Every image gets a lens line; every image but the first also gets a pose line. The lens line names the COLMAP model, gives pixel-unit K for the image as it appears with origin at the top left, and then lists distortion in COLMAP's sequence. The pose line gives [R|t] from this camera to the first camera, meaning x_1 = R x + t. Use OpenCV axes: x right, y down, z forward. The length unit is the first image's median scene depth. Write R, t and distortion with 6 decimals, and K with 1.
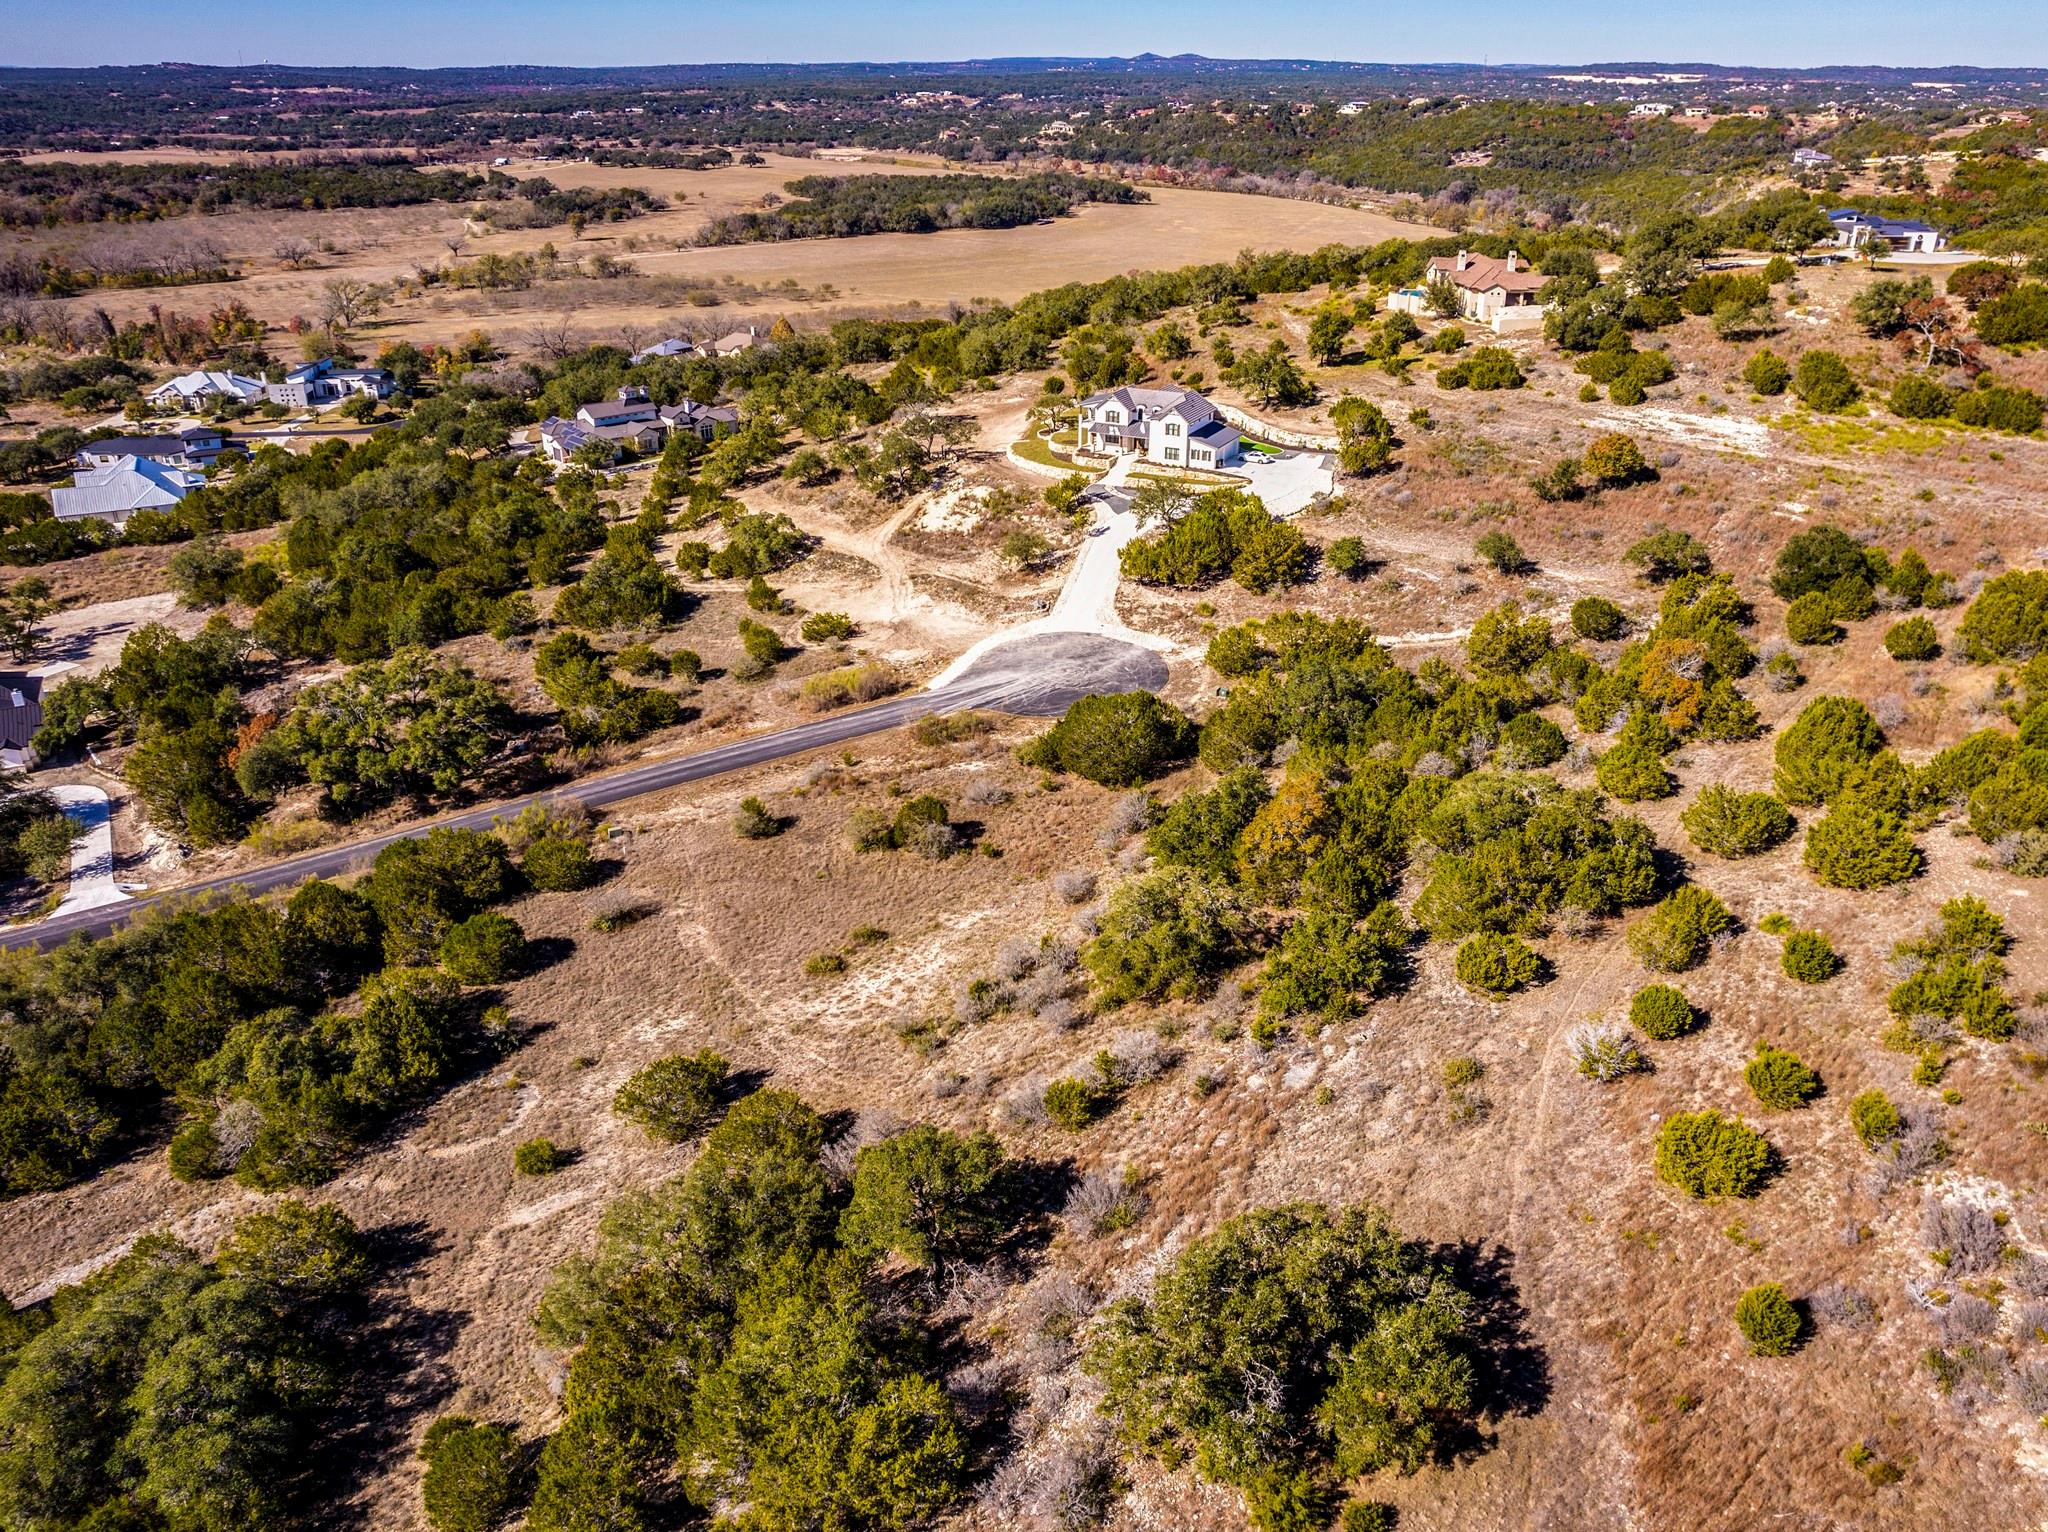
lens RADIAL K [[1513.9, 0, 1056.0], [0, 1513.9, 761.9], [0, 0, 1]] dist [-0.084105, 0.079571]
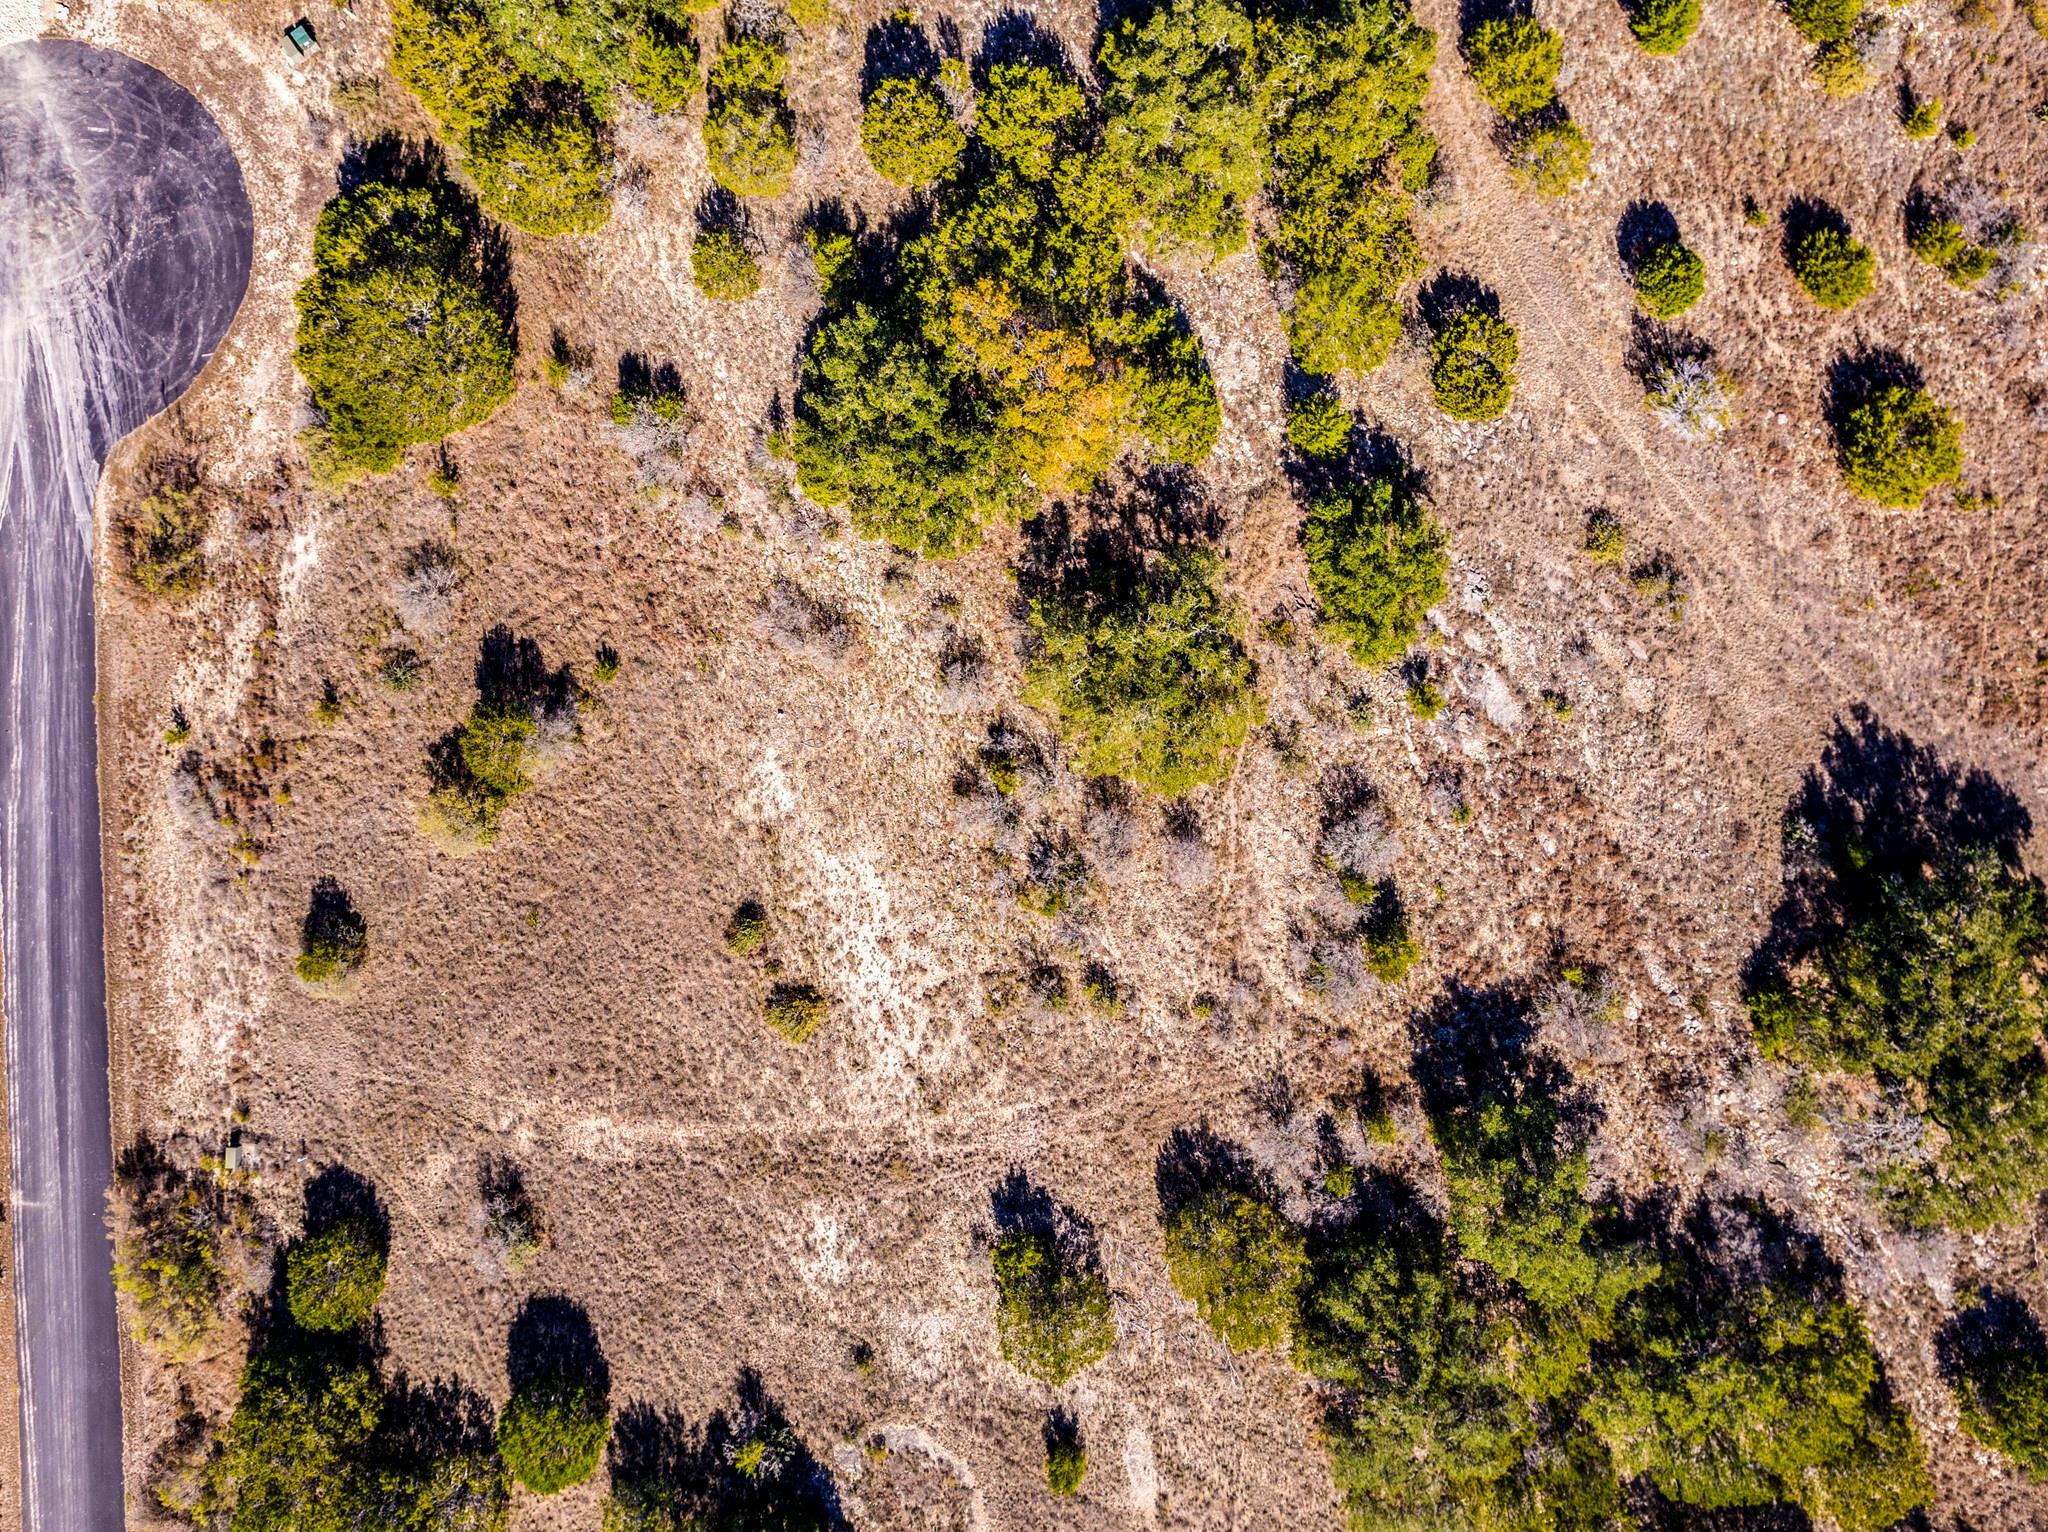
lens RADIAL K [[1513.9, 0, 1056.0], [0, 1513.9, 761.9], [0, 0, 1]] dist [-0.084105, 0.079571]
pose [[0.462797, -0.886129, 0.024378, -0.003854], [0.391333, 0.228901, 0.891326, -0.730237], [-0.795411, -0.402963, 0.452706, 0.921366]]
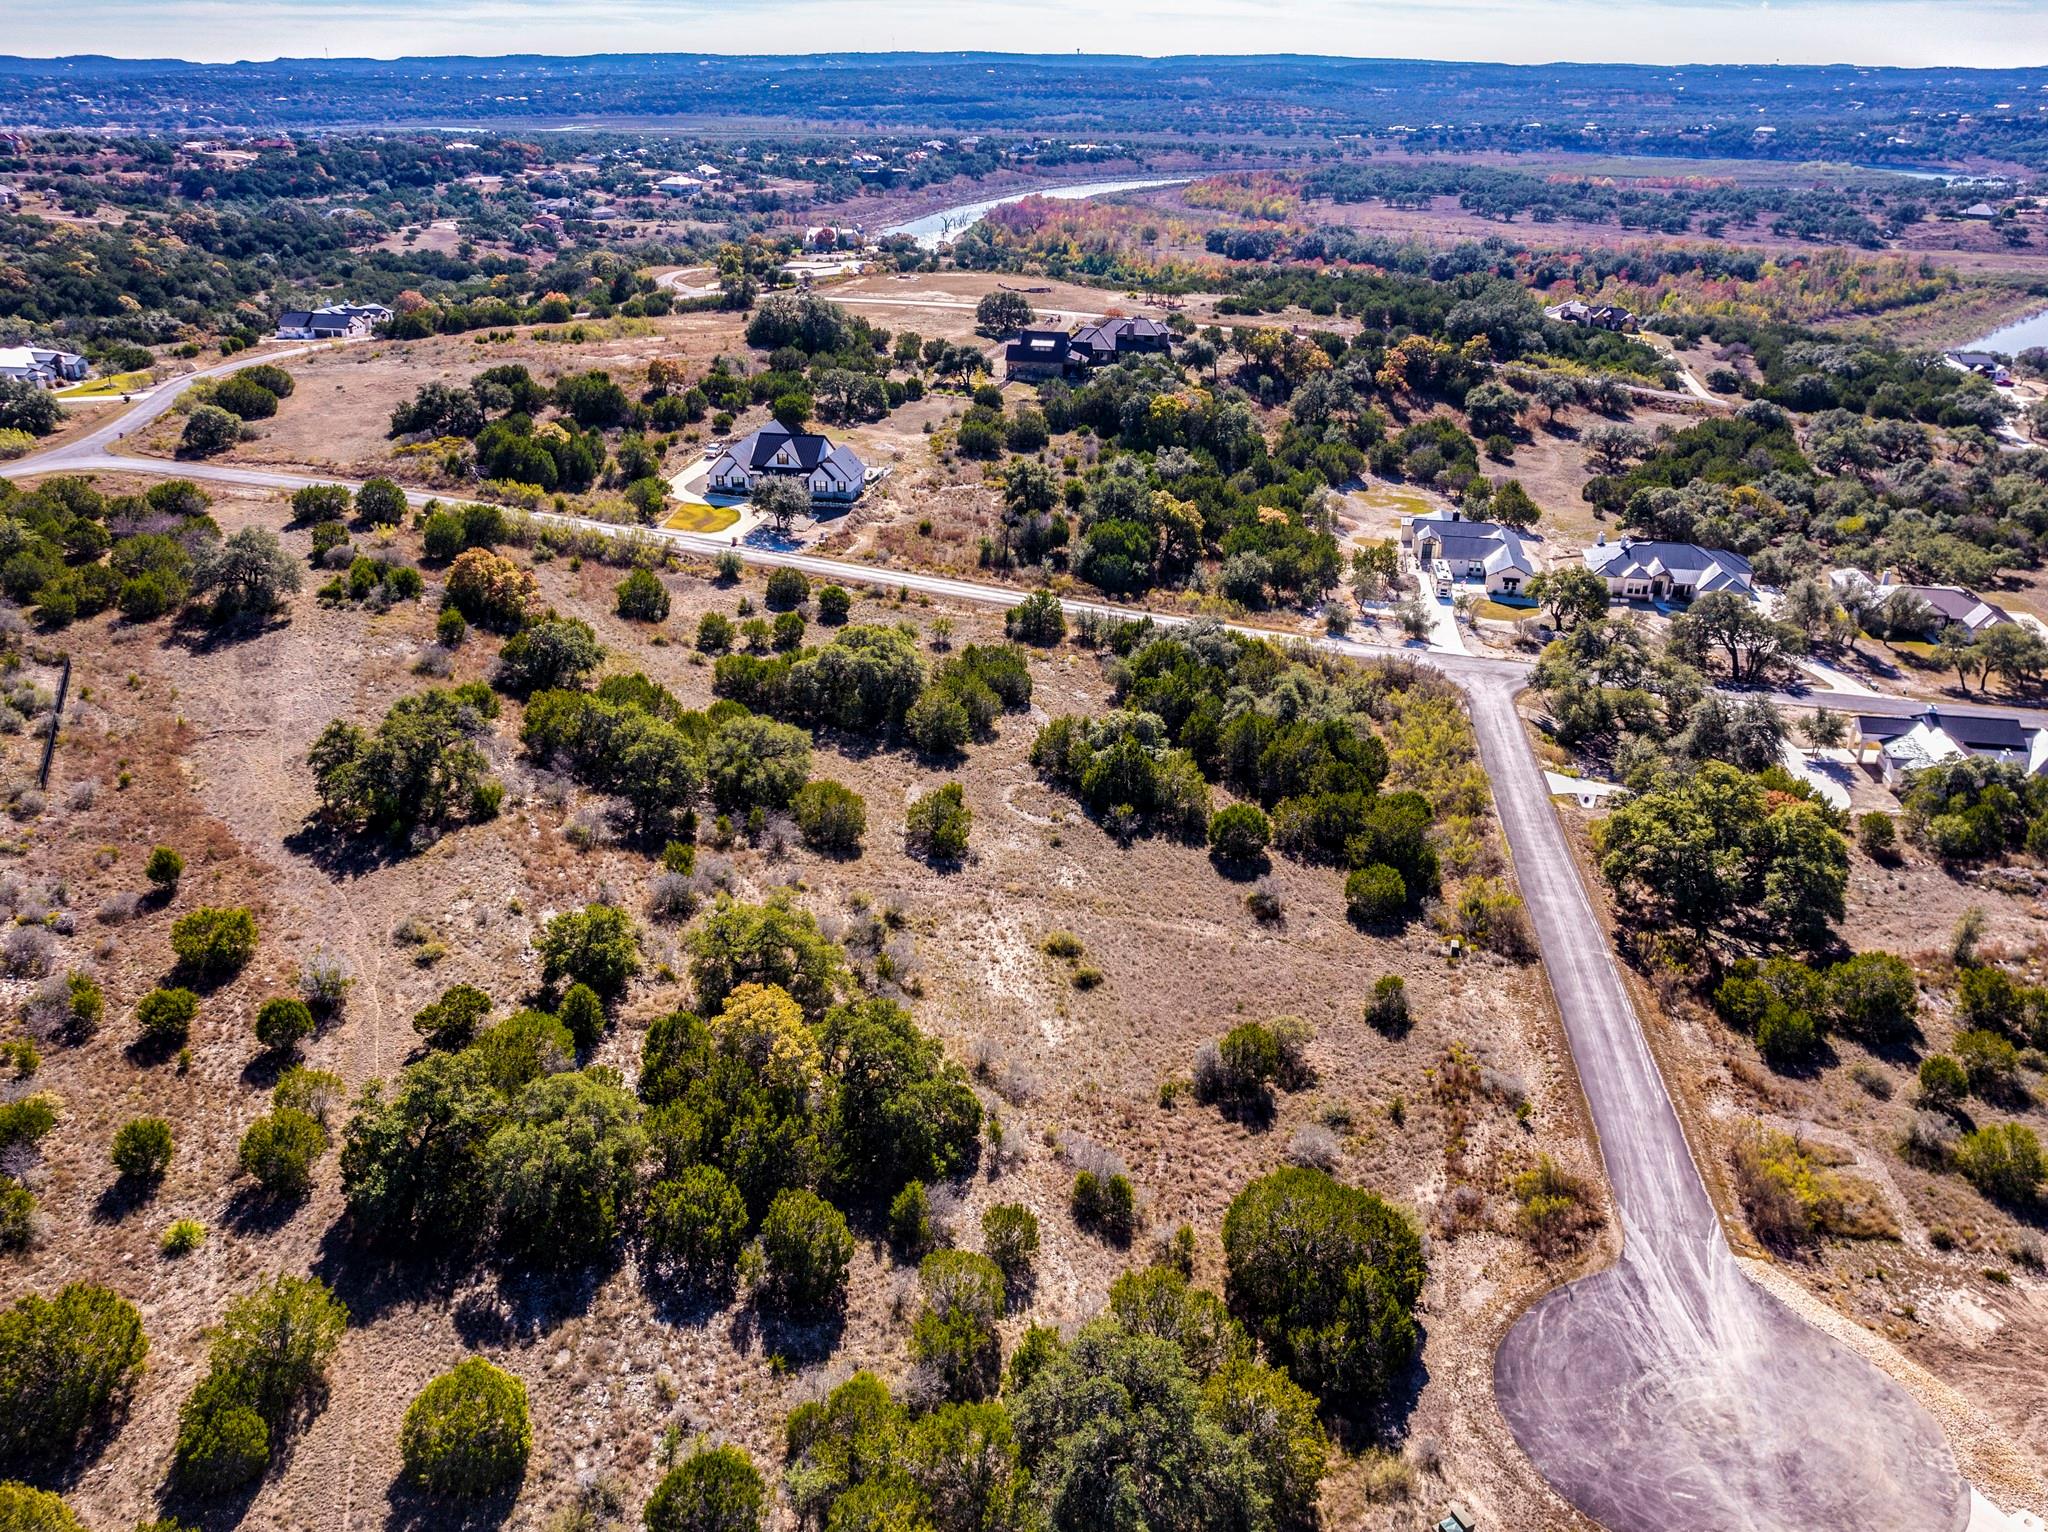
lens RADIAL K [[1513.9, 0, 1056.0], [0, 1513.9, 761.9], [0, 0, 1]] dist [-0.084105, 0.079571]
pose [[-0.599985, 0.330202, -0.728687, 0.901529], [-0.354655, 0.706670, 0.612240, -0.934882], [0.717104, 0.625767, -0.306883, 1.853678]]
